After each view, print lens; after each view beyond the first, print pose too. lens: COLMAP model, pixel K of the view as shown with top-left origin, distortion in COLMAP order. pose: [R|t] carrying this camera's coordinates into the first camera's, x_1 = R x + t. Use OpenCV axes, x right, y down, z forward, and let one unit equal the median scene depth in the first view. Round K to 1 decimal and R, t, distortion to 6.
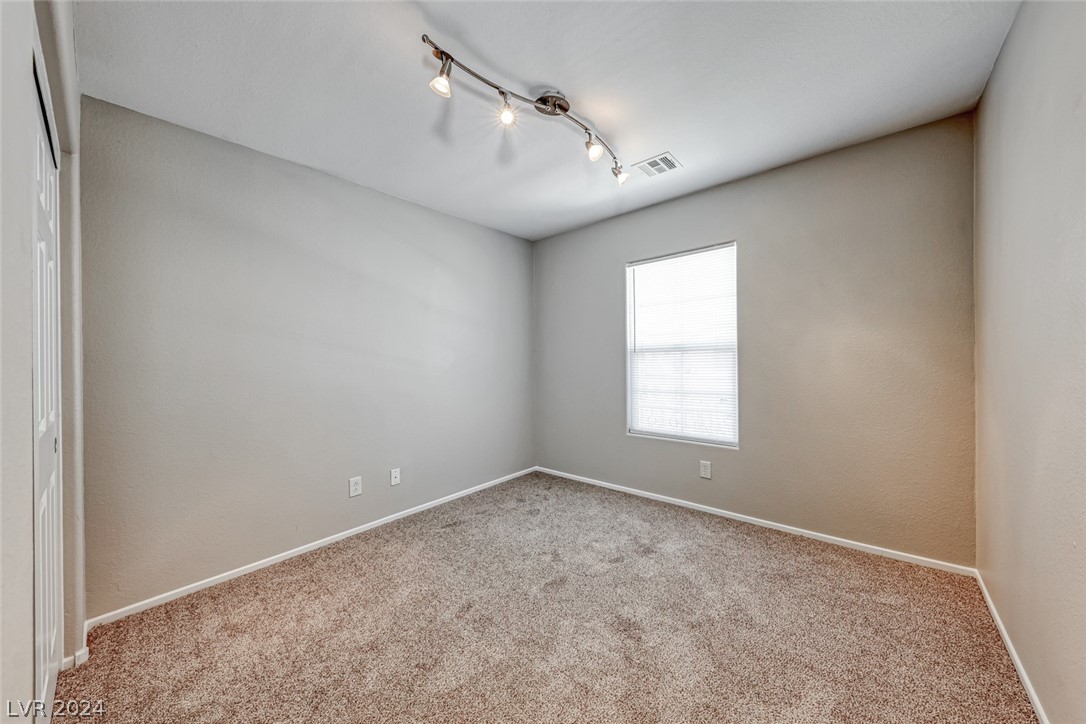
lens RADIAL K [[375.2, 0, 542.3], [0, 375.2, 360.0], [0, 0, 1]] dist [0.015755, -0.007338]
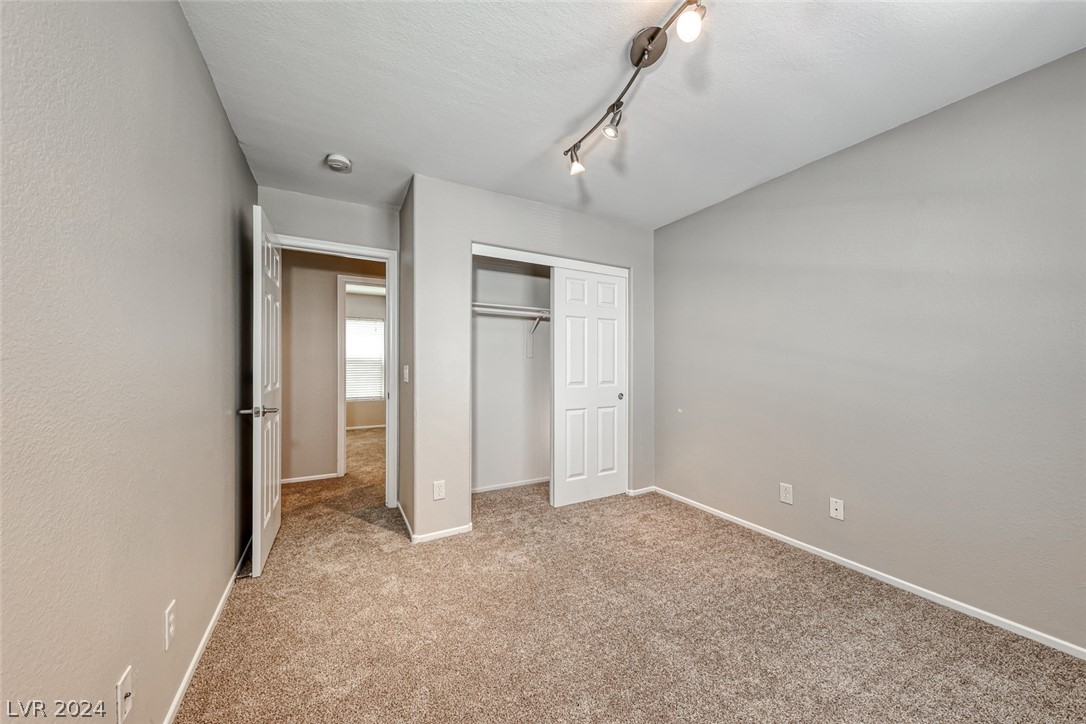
lens RADIAL K [[375.2, 0, 542.3], [0, 375.2, 360.0], [0, 0, 1]] dist [0.015755, -0.007338]
pose [[-0.347213, 0.008709, -0.937746, 0.716141], [0.006456, 0.999955, 0.006896, -0.014754], [0.937764, -0.003659, -0.347253, 0.879978]]
